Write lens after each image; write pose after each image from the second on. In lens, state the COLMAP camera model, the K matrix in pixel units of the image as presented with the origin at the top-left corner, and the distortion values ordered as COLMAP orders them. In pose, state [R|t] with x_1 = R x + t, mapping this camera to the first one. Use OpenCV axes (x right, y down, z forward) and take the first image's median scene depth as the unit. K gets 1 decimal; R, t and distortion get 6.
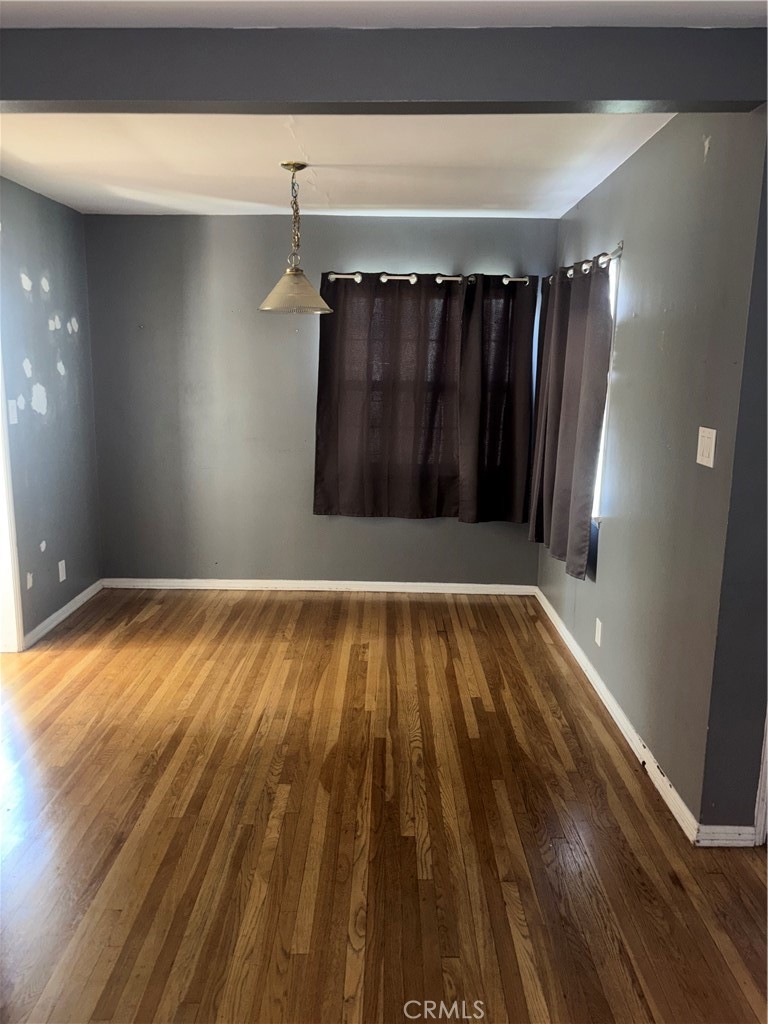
lens RADIAL K [[776.2, 0, 378.5], [0, 776.2, 507.6], [0, 0, 1]] dist [0.067677, -0.100157]
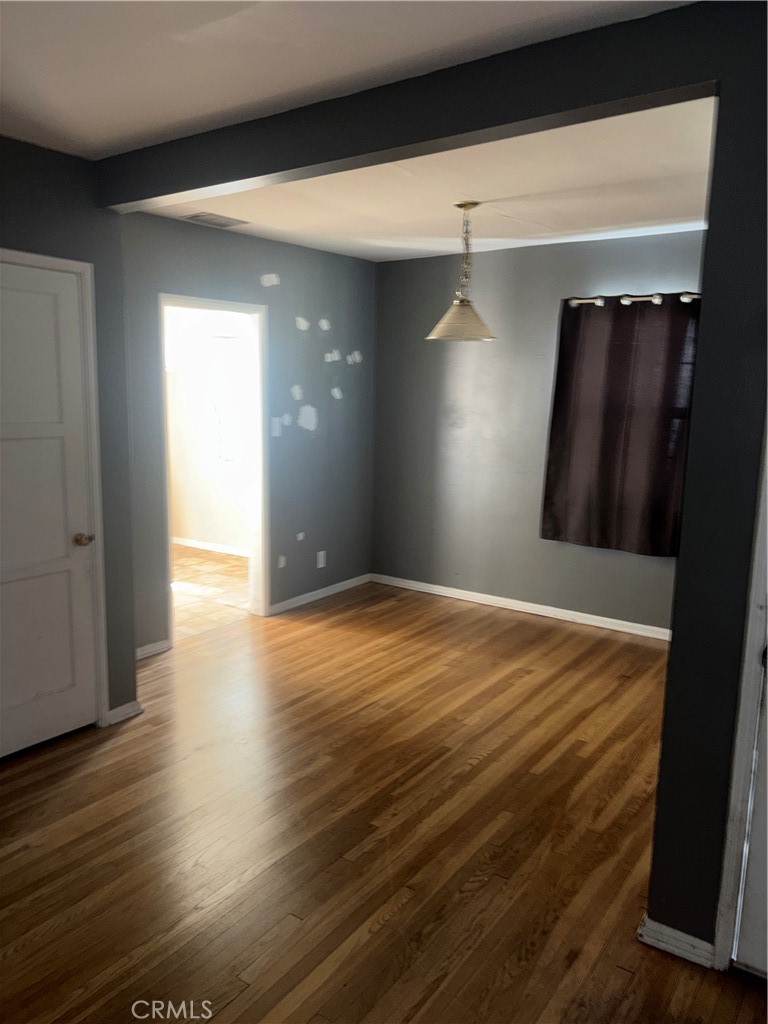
lens RADIAL K [[776.2, 0, 378.5], [0, 776.2, 507.6], [0, 0, 1]] dist [0.067677, -0.100157]
pose [[0.823623, 0.091019, -0.559786, 0.375664], [-0.110861, 0.993835, -0.001518, -0.007606], [0.556197, 0.063309, 0.828636, 0.053257]]
